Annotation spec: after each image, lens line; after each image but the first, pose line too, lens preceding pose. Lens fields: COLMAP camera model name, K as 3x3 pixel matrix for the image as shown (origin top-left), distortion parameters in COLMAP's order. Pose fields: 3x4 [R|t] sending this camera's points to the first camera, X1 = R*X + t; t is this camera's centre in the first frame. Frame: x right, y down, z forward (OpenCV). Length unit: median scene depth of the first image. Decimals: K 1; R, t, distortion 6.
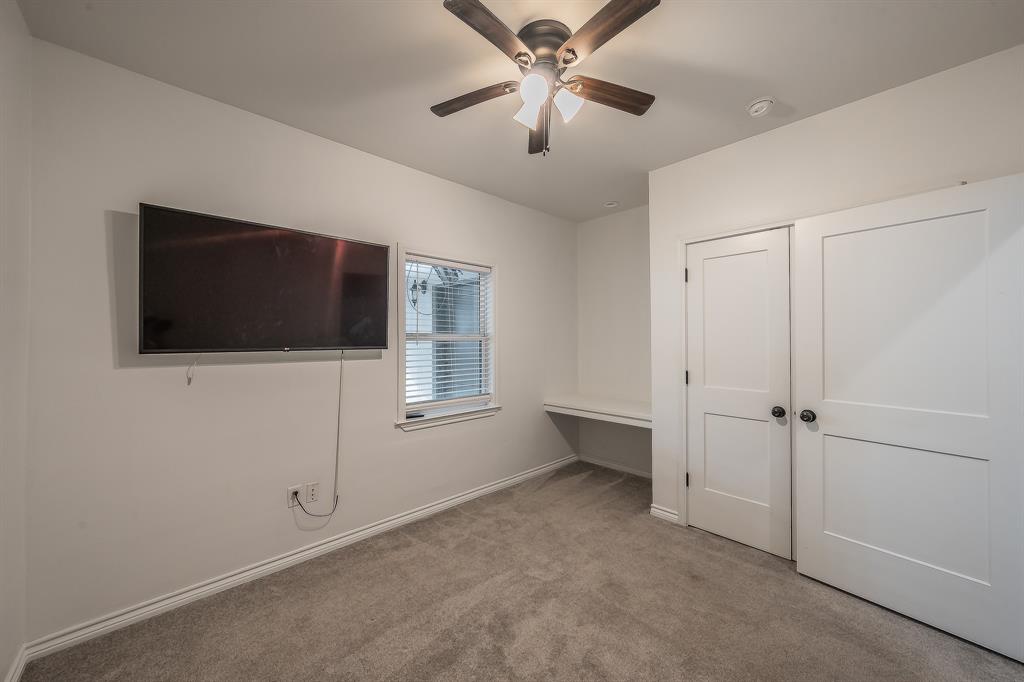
lens RADIAL K [[367.5, 0, 514.9], [0, 367.5, 342.9], [0, 0, 1]] dist [-0.000857, -0.000031]
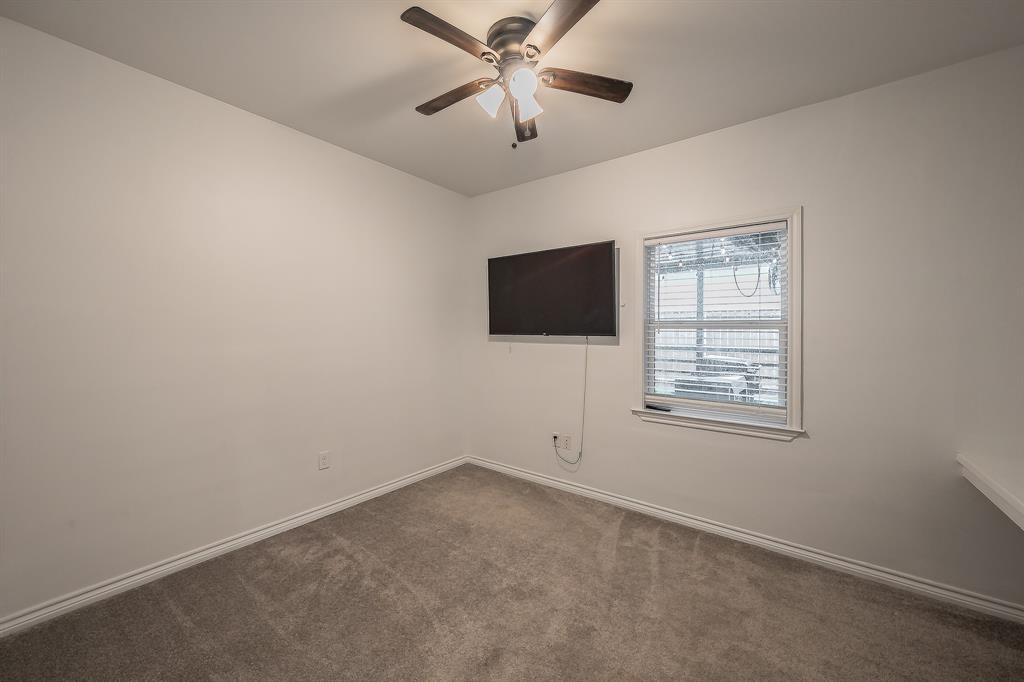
lens RADIAL K [[385.6, 0, 504.3], [0, 385.6, 336.0], [0, 0, 1]] dist [0.000411, 0.000044]
pose [[0.159979, 0.011709, -0.987051, 0.744941], [-0.017774, 0.999802, 0.008979, 0.012121], [0.986960, 0.016107, 0.160155, 0.512381]]
